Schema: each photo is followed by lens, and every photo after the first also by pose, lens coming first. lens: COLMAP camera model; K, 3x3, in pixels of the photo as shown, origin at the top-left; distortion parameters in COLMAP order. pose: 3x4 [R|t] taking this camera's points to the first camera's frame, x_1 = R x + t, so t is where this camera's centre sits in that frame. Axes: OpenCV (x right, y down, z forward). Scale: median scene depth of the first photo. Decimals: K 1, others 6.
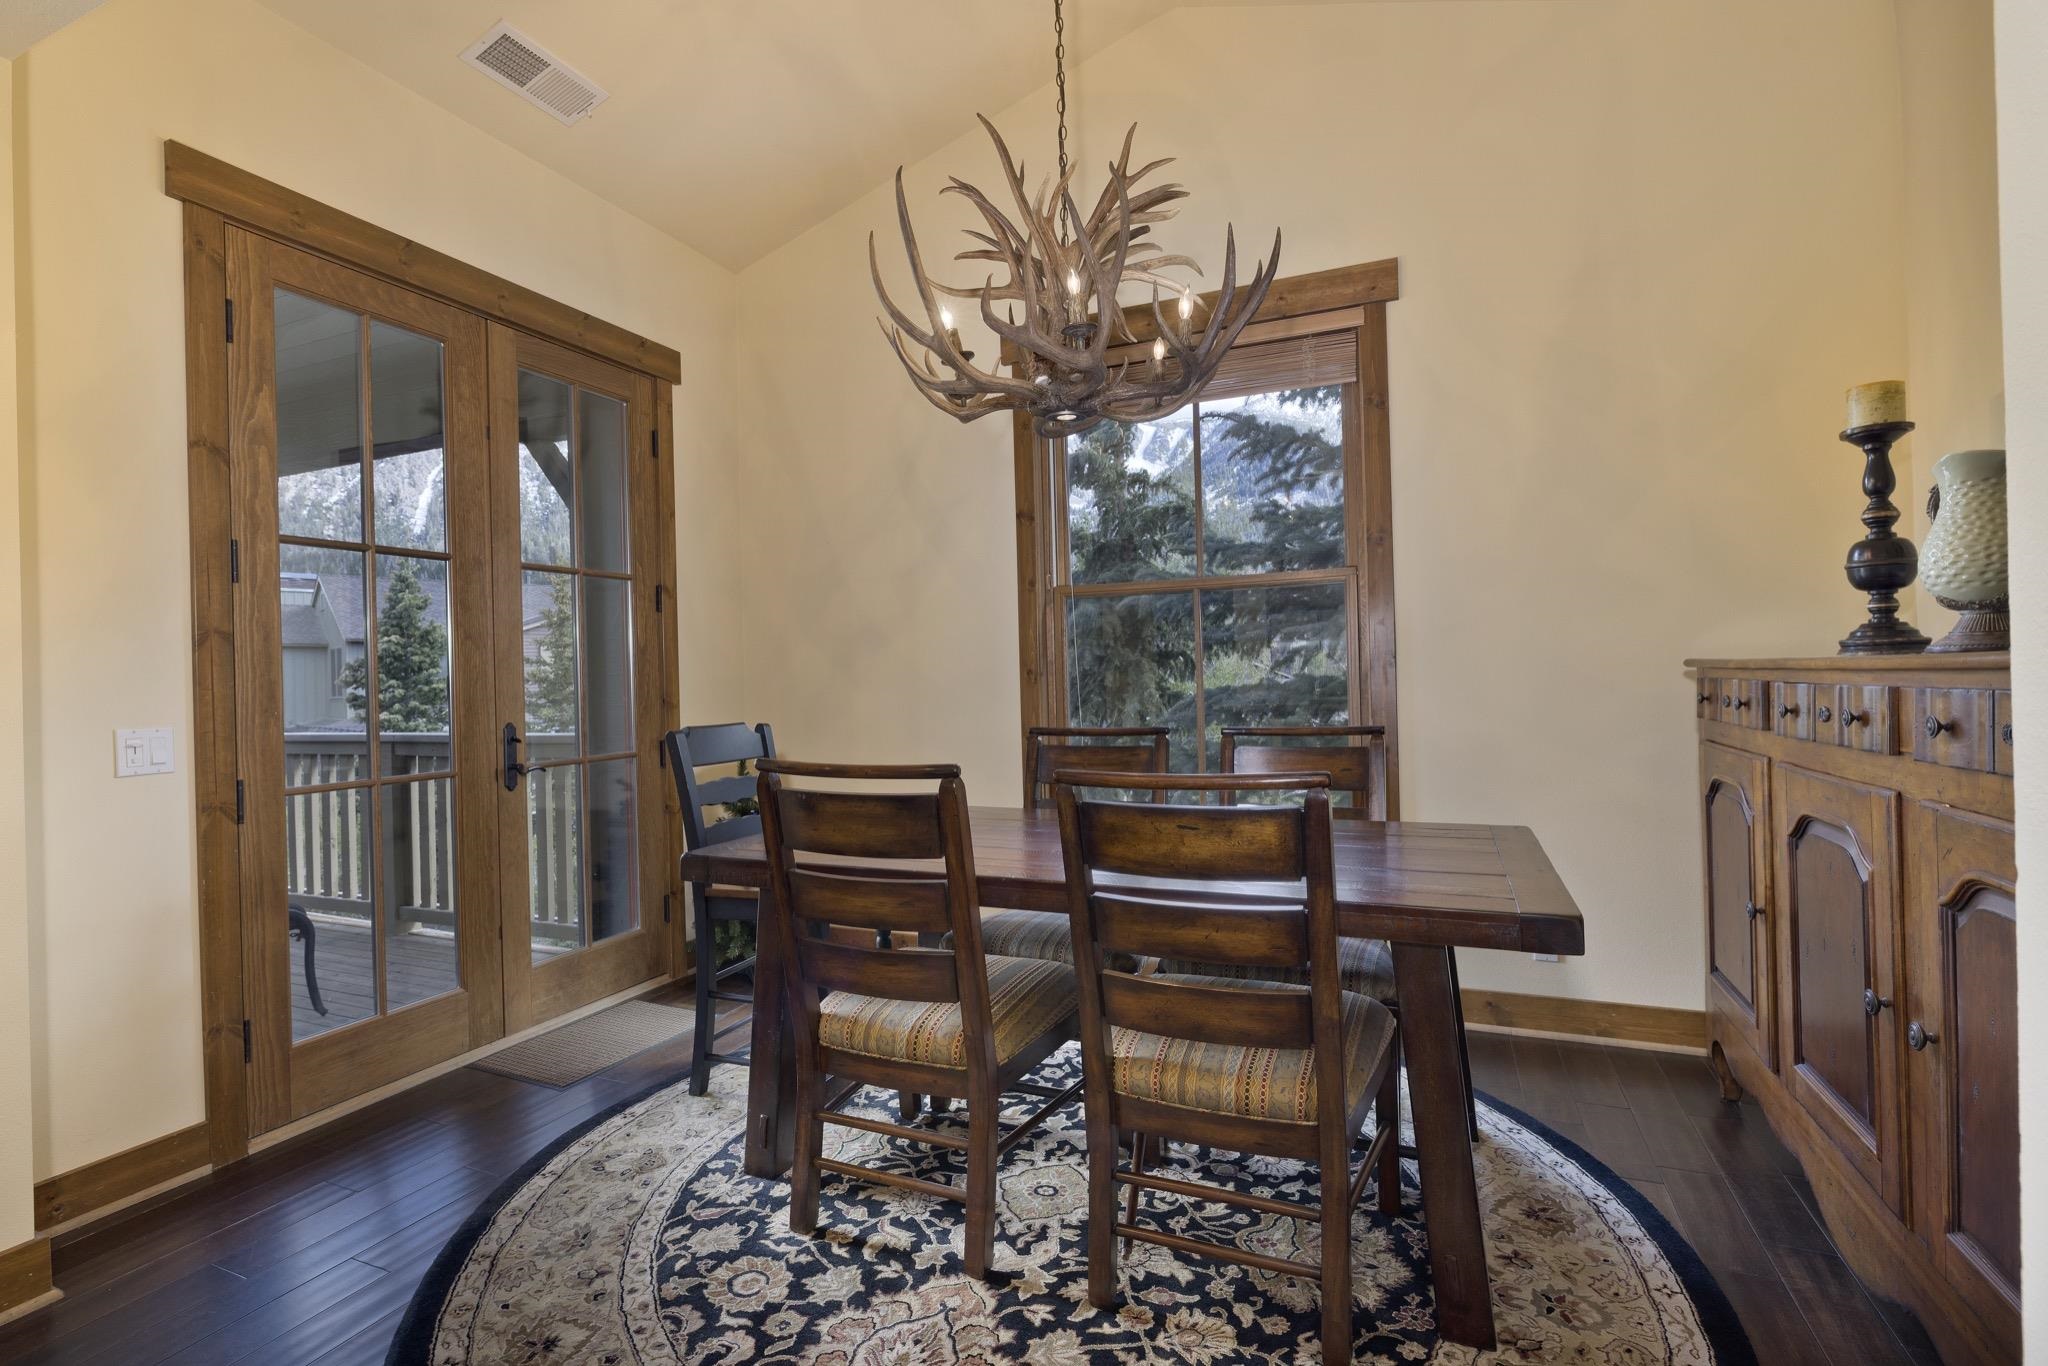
lens RADIAL K [[949.9, 0, 1019.7], [0, 949.9, 679.4], [0, 0, 1]] dist [-0.000145, 0.000044]
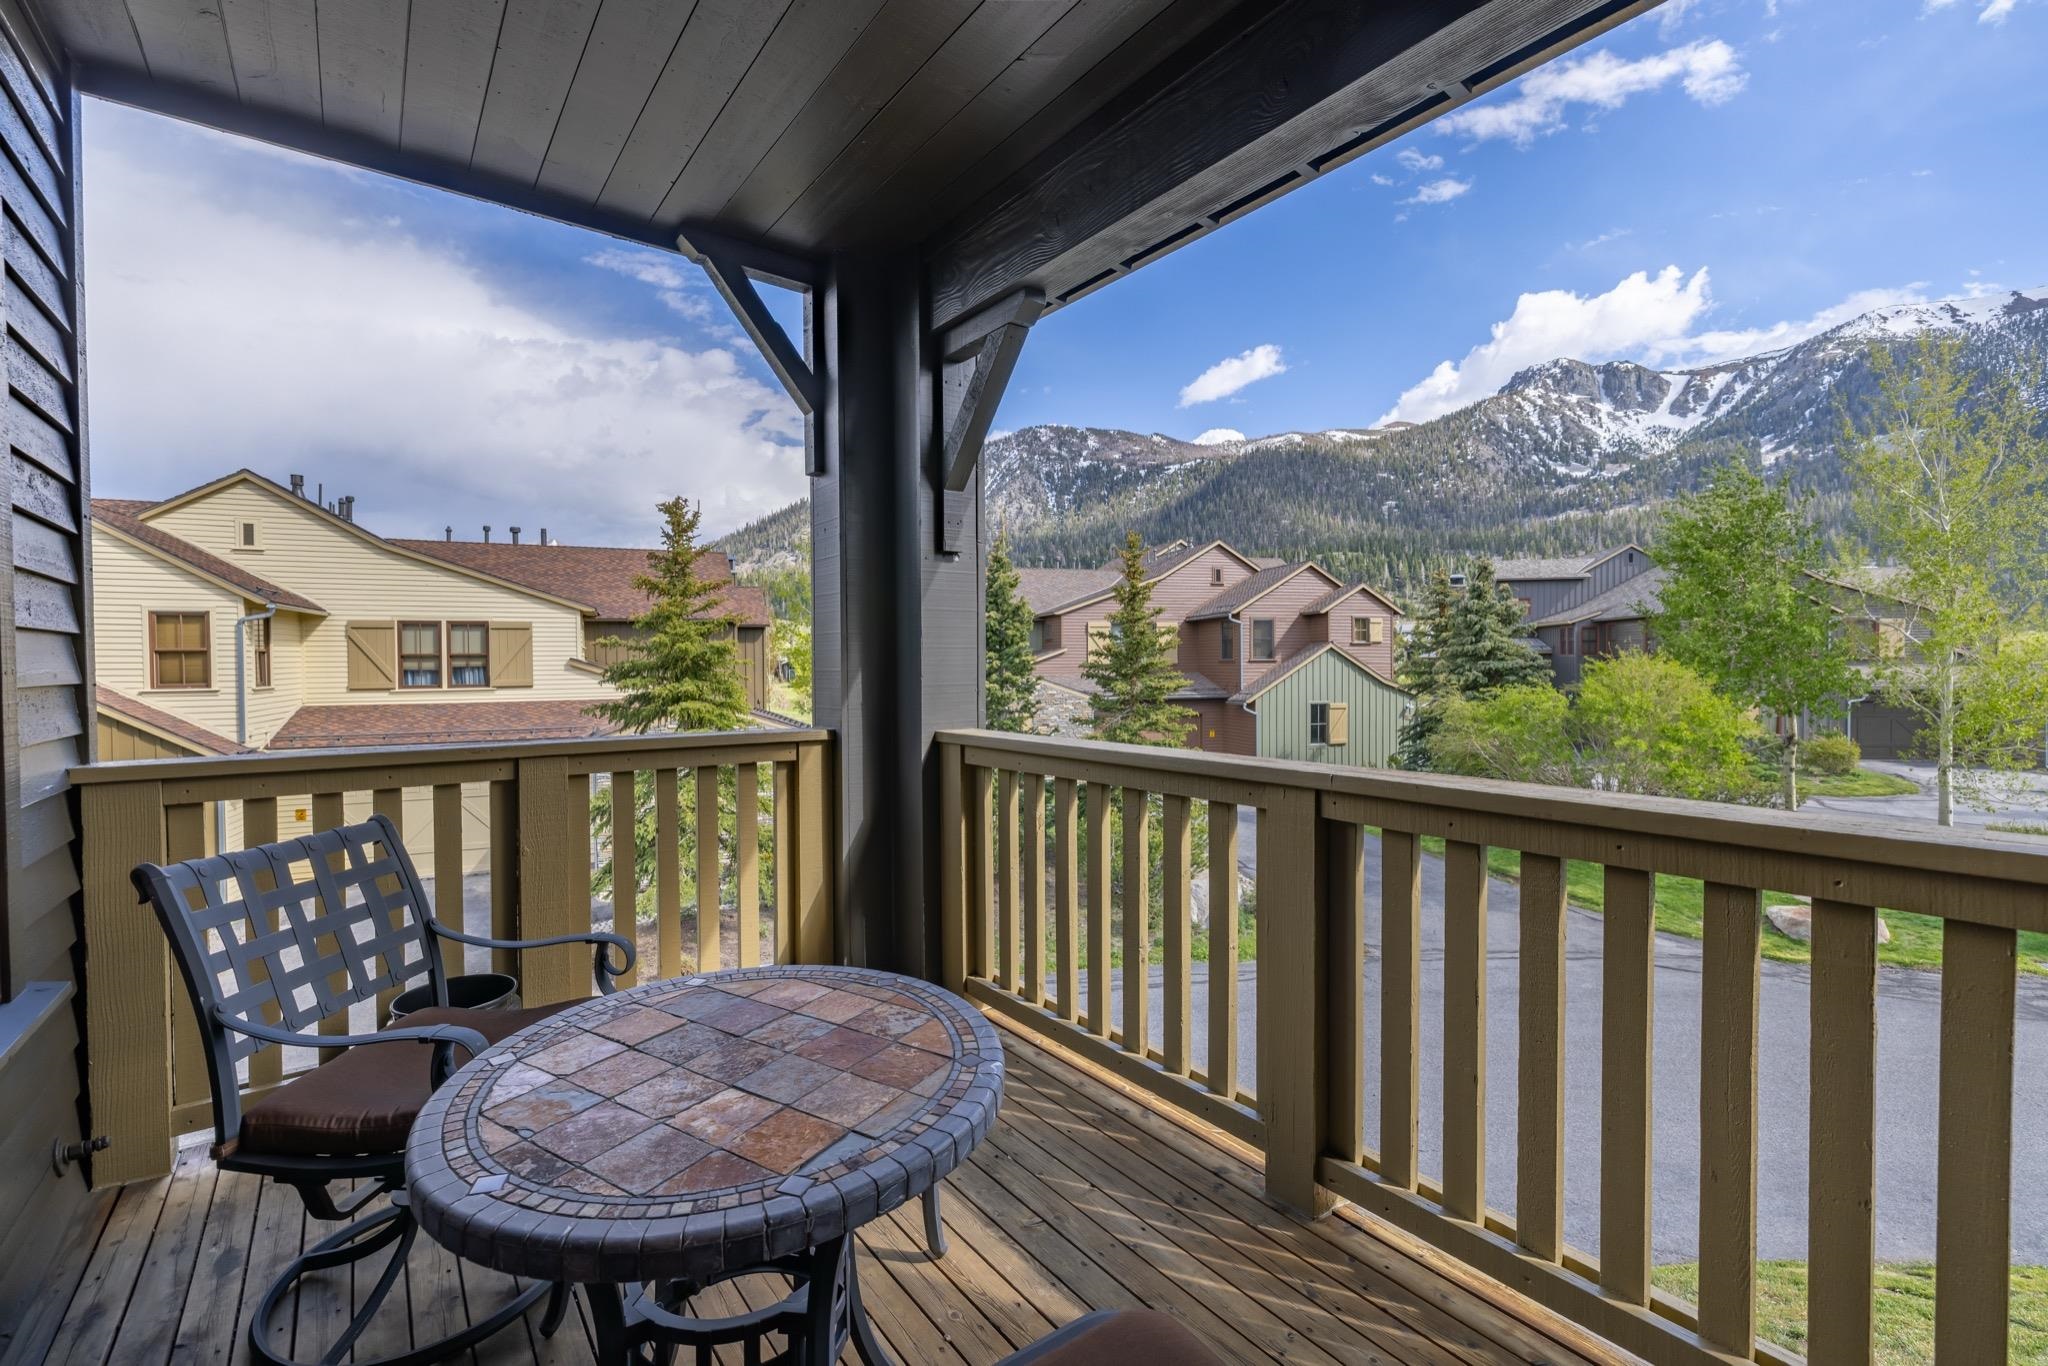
lens RADIAL K [[866.7, 0, 1022.5], [0, 866.7, 680.1], [0, 0, 1]] dist [0.001327, -0.000056]
pose [[0.875994, 0.029044, -0.481447, -0.142000], [-0.016193, 0.999394, 0.030826, 0.001479], [0.482050, -0.019208, 0.875933, 0.137520]]
